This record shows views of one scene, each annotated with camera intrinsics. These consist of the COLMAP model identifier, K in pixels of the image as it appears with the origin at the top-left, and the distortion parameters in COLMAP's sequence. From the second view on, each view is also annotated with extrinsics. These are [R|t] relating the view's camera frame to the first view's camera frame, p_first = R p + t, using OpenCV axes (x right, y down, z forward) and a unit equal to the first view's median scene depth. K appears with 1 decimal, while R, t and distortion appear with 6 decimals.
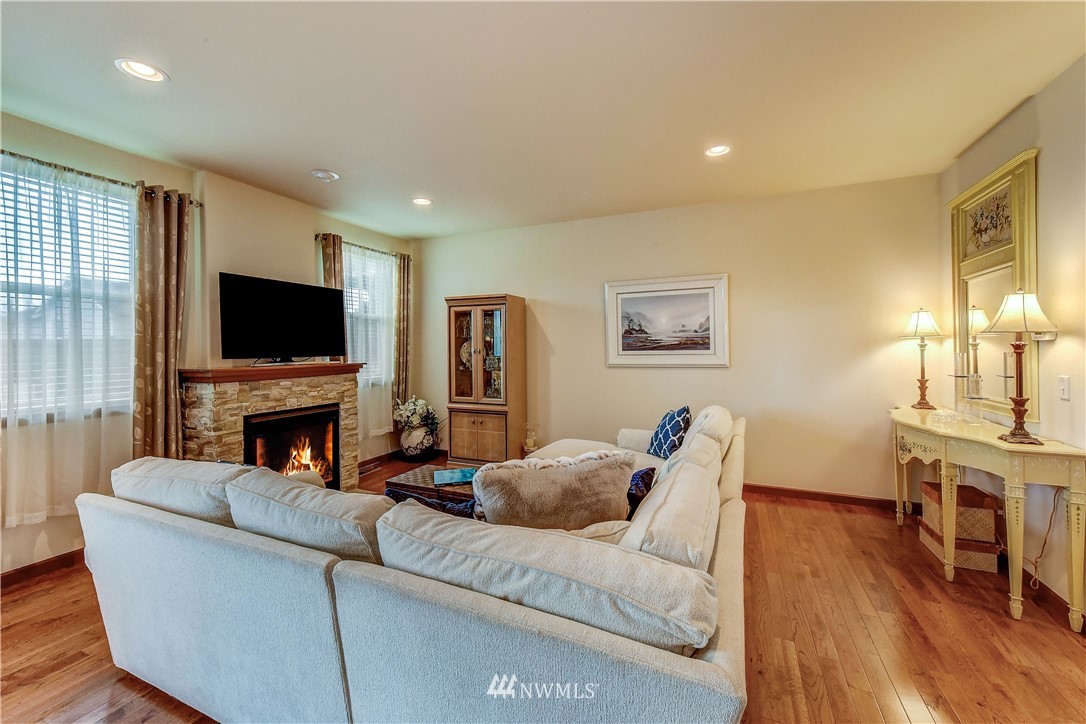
lens RADIAL K [[428.8, 0, 551.6], [0, 428.8, 346.6], [0, 0, 1]] dist [0.013992, -0.000080]
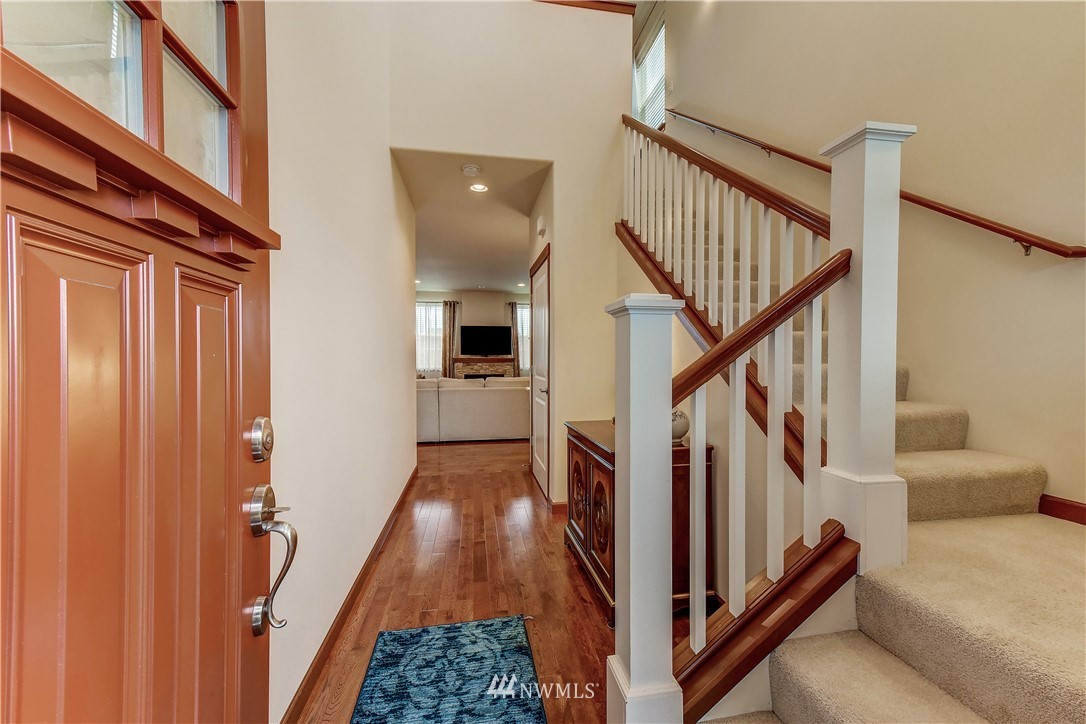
lens RADIAL K [[428.8, 0, 542.3], [0, 428.8, 361.2], [0, 0, 1]] dist [0.013992, -0.000080]
pose [[0.538347, 0.007651, -0.842688, 1.534550], [-0.000389, 0.999961, 0.008830, 0.036341], [0.842723, -0.004426, 0.538329, -0.078512]]
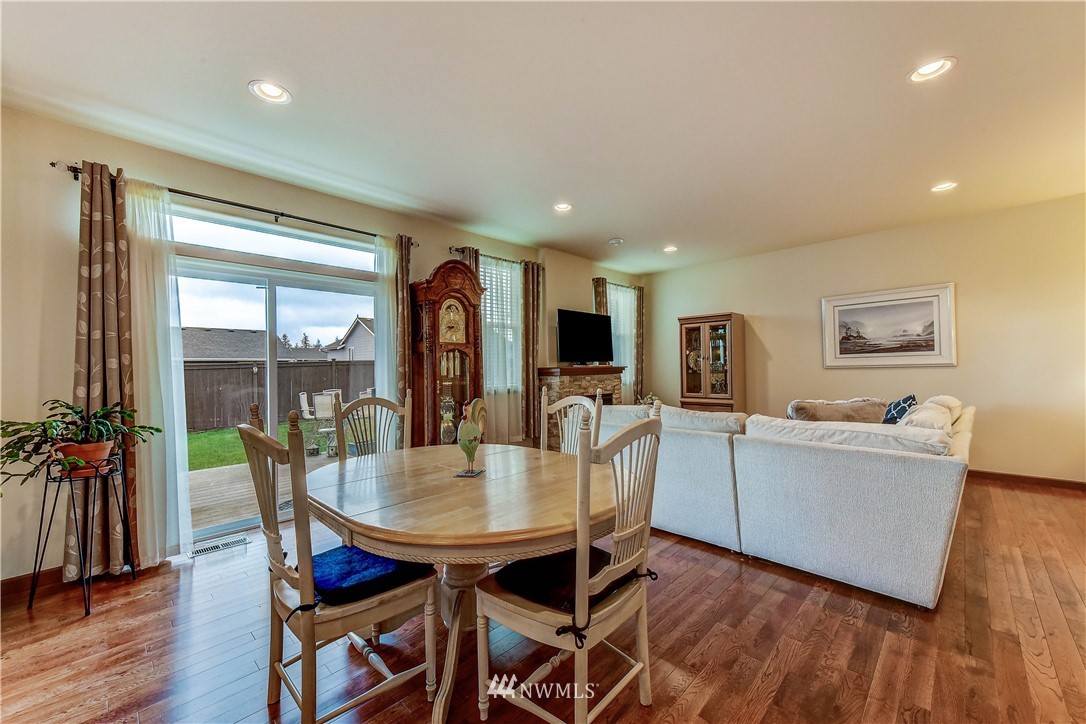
lens RADIAL K [[428.8, 0, 546.0], [0, 428.8, 369.2], [0, 0, 1]] dist [0.013992, -0.000080]
pose [[0.934771, -0.009370, -0.355127, -0.179665], [0.010815, 0.999939, 0.002085, 0.041622], [0.355086, -0.005789, 0.934816, -0.423354]]
